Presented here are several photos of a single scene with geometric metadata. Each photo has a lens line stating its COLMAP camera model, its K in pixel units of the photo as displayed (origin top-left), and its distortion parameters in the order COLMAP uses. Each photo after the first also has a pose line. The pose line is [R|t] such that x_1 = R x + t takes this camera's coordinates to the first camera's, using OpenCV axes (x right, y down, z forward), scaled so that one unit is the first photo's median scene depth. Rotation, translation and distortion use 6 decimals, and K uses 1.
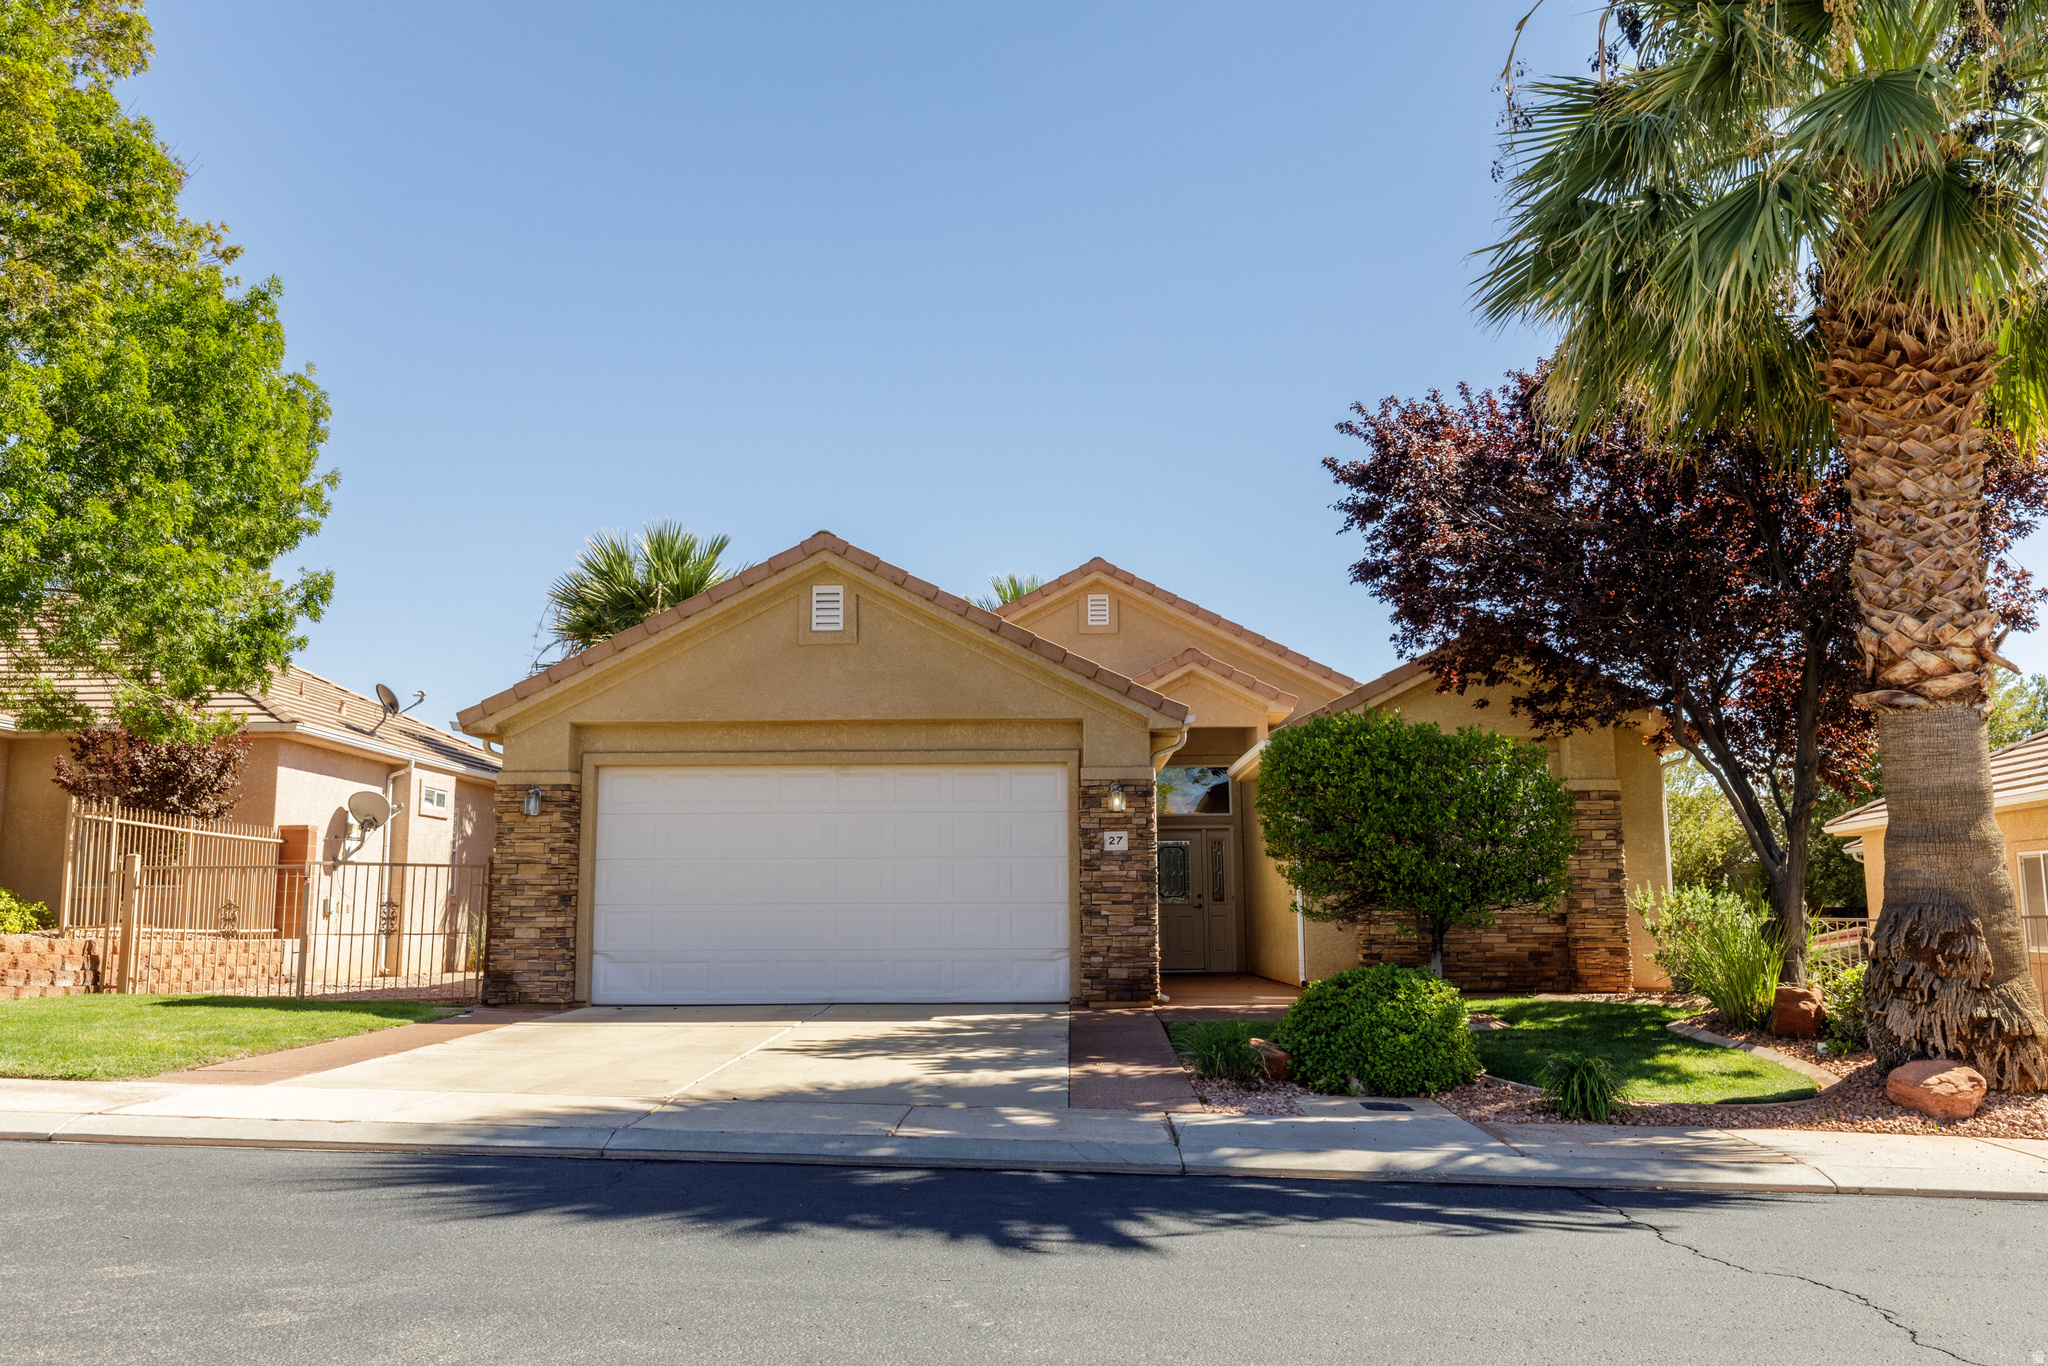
lens RADIAL K [[1579.4, 0, 1019.4], [0, 1579.4, 688.0], [0, 0, 1]] dist [0.006360, 0.000747]
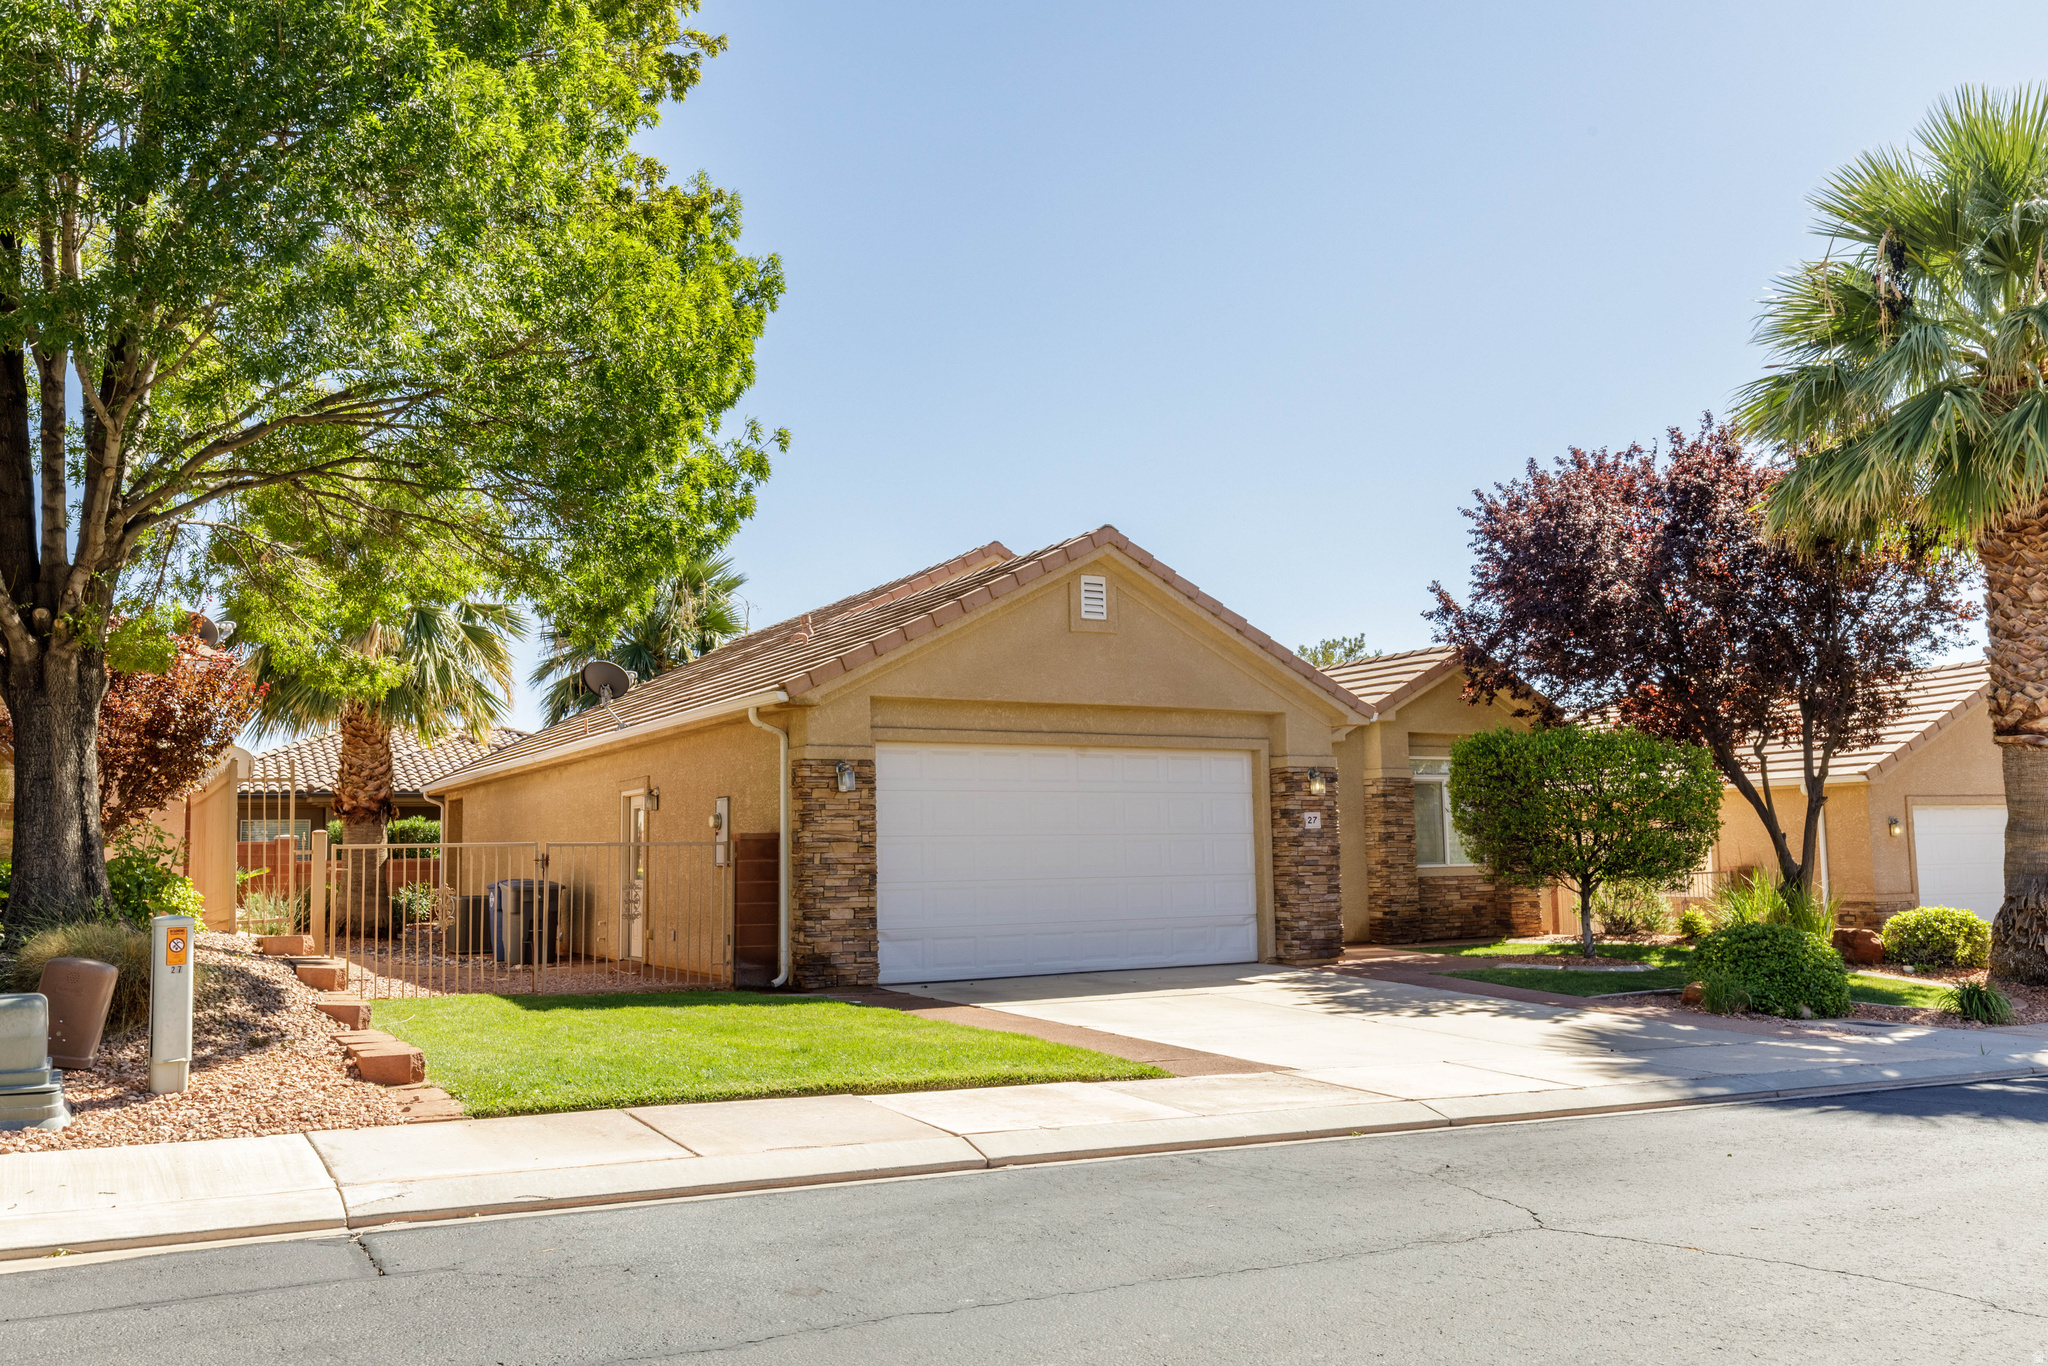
lens RADIAL K [[1579.4, 0, 1025.4], [0, 1579.4, 689.4], [0, 0, 1]] dist [0.006360, 0.000747]
pose [[0.857144, 0.045548, 0.513058, -0.699997], [-0.062986, 0.997876, 0.016639, -0.004476], [-0.511211, -0.046577, 0.858192, 0.119746]]
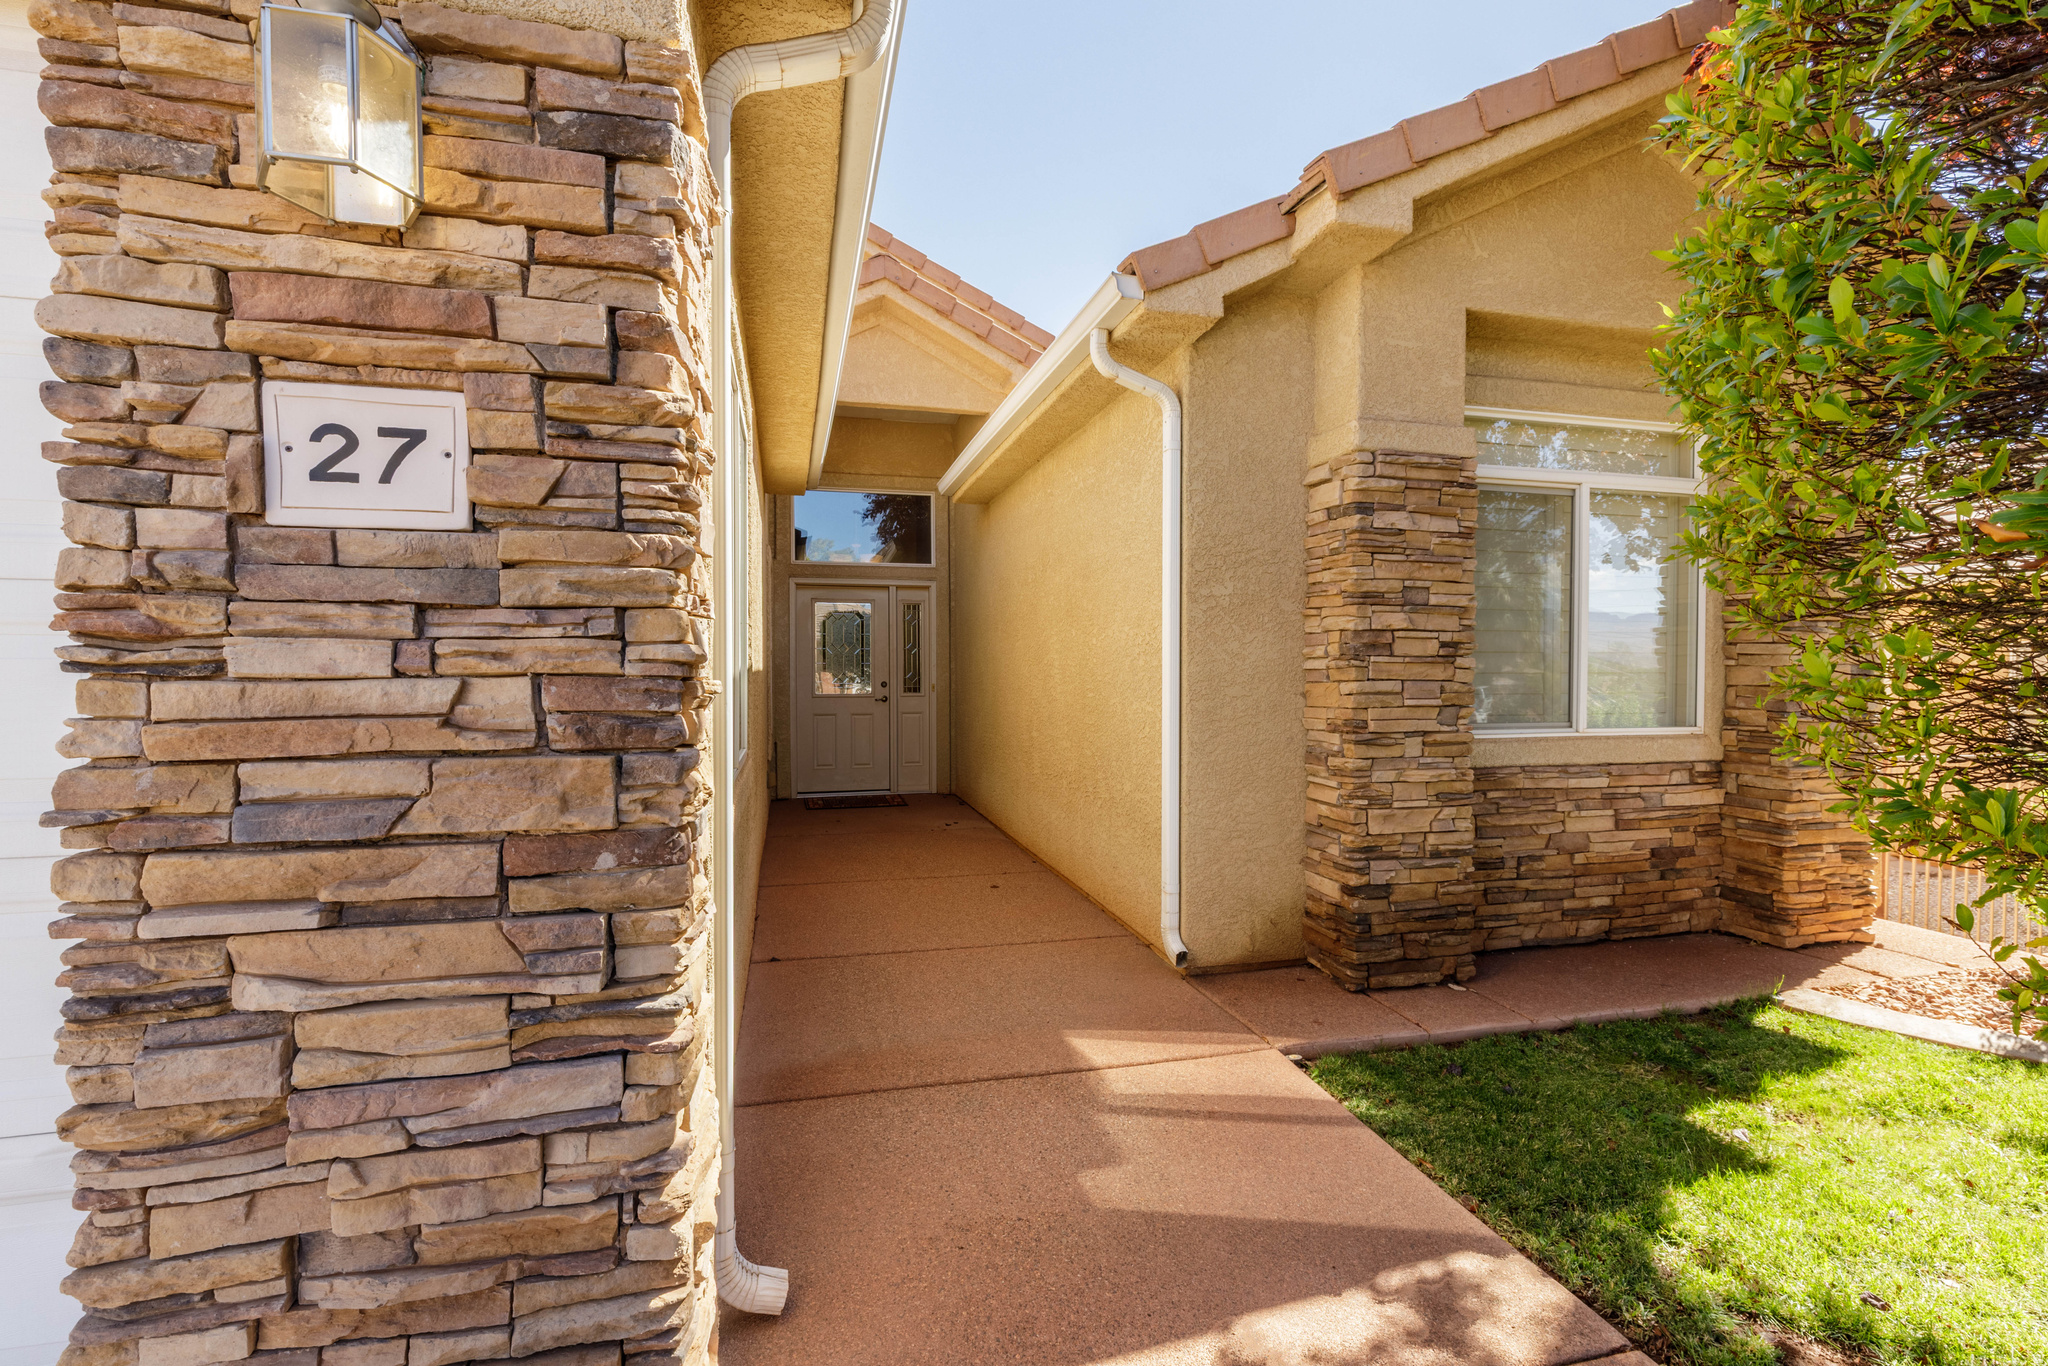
lens RADIAL K [[925.5, 0, 1023.6], [0, 925.5, 683.9], [0, 0, 1]] dist [0.004211, 0.000038]
pose [[0.961440, 0.003046, 0.274998, 0.091133], [-0.047130, 0.986971, 0.153842, 0.098950], [-0.270946, -0.160871, 0.949057, 0.888579]]
